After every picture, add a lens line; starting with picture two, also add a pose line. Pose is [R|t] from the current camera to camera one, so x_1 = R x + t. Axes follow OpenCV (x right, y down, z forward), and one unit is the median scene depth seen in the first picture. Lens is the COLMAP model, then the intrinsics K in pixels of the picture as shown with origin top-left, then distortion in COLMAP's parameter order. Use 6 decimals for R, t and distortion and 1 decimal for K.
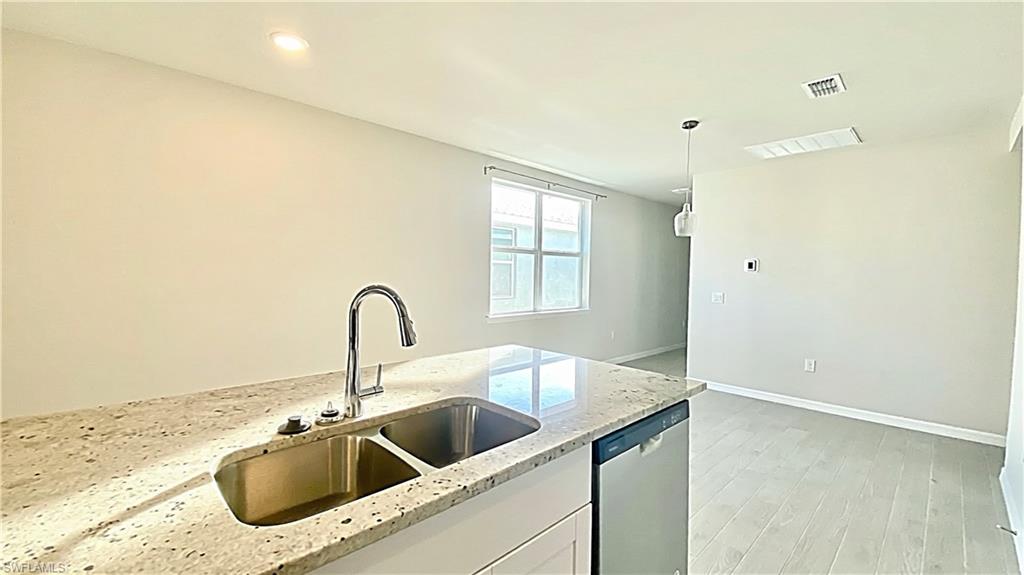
lens RADIAL K [[414.4, 0, 507.6], [0, 414.4, 283.7], [0, 0, 1]] dist [-0.013031, -0.004212]
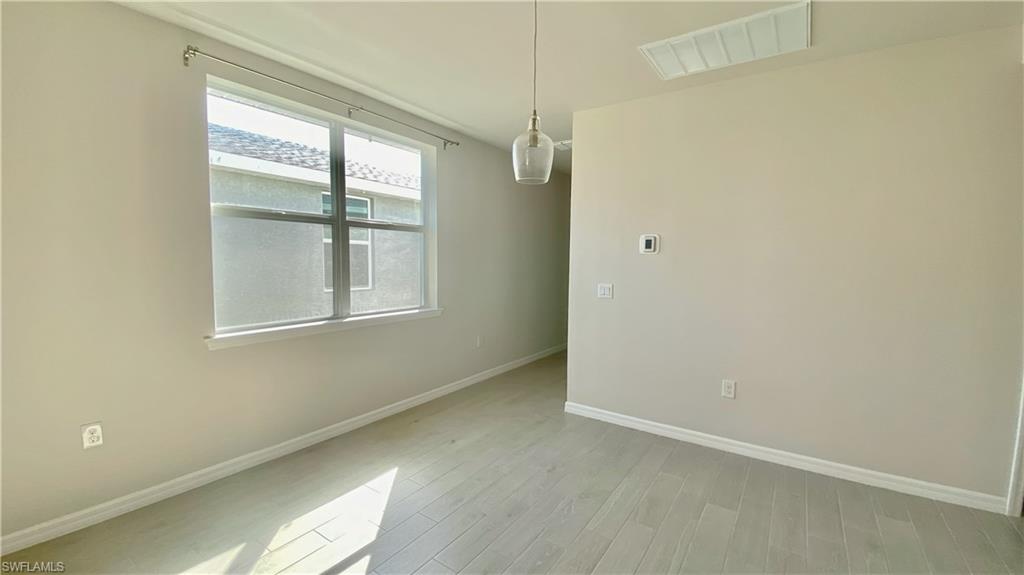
lens RADIAL K [[414.4, 0, 515.7], [0, 414.4, 292.9], [0, 0, 1]] dist [-0.013031, -0.004212]
pose [[0.974978, -0.024502, 0.220947, 0.241692], [0.011366, 0.998101, 0.060534, -0.006039], [-0.222011, -0.056508, 0.973405, 0.417309]]
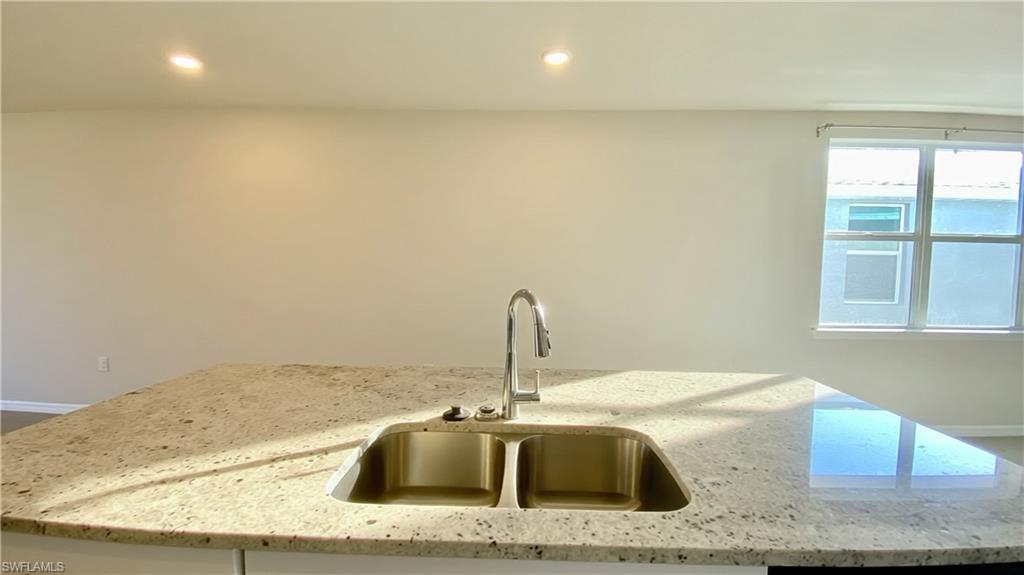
lens RADIAL K [[414.4, 0, 508.2], [0, 414.4, 289.1], [0, 0, 1]] dist [-0.013031, -0.004212]
pose [[0.699926, 0.035905, -0.713313, 0.097506], [-0.017928, 0.999304, 0.032709, -0.005697], [0.713991, -0.010105, 0.700082, 0.096267]]
